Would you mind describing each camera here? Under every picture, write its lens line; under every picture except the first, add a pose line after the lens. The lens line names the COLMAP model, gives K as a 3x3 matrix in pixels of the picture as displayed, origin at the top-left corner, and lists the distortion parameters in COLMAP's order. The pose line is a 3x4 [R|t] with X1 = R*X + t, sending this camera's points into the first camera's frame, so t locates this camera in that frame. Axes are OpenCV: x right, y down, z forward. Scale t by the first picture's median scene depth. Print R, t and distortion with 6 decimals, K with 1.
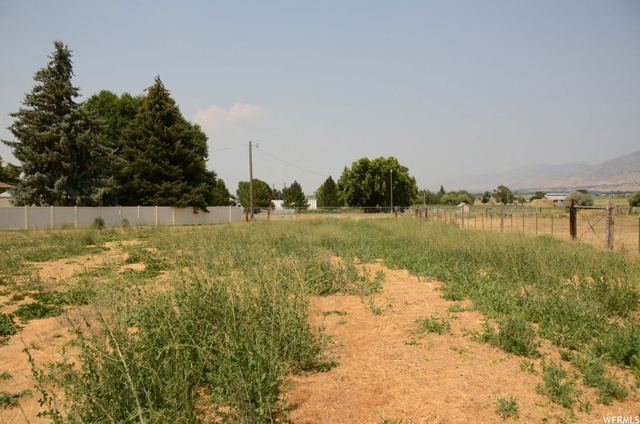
lens RADIAL K [[507.1, 0, 321.2], [0, 507.1, 210.5], [0, 0, 1]] dist [-0.141074, 0.102018]
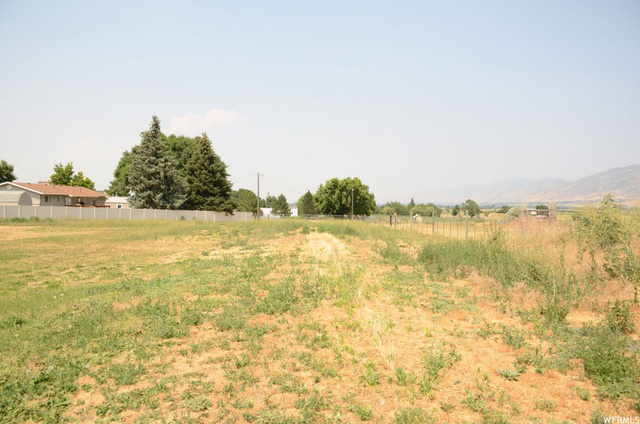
lens RADIAL K [[507.1, 0, 319.5], [0, 507.1, 211.8], [0, 0, 1]] dist [-0.141074, 0.102018]
pose [[0.999017, 0.027943, 0.034408, 0.002017], [-0.027457, 0.999517, -0.014522, 0.003965], [-0.034797, 0.013563, 0.999302, -0.318728]]
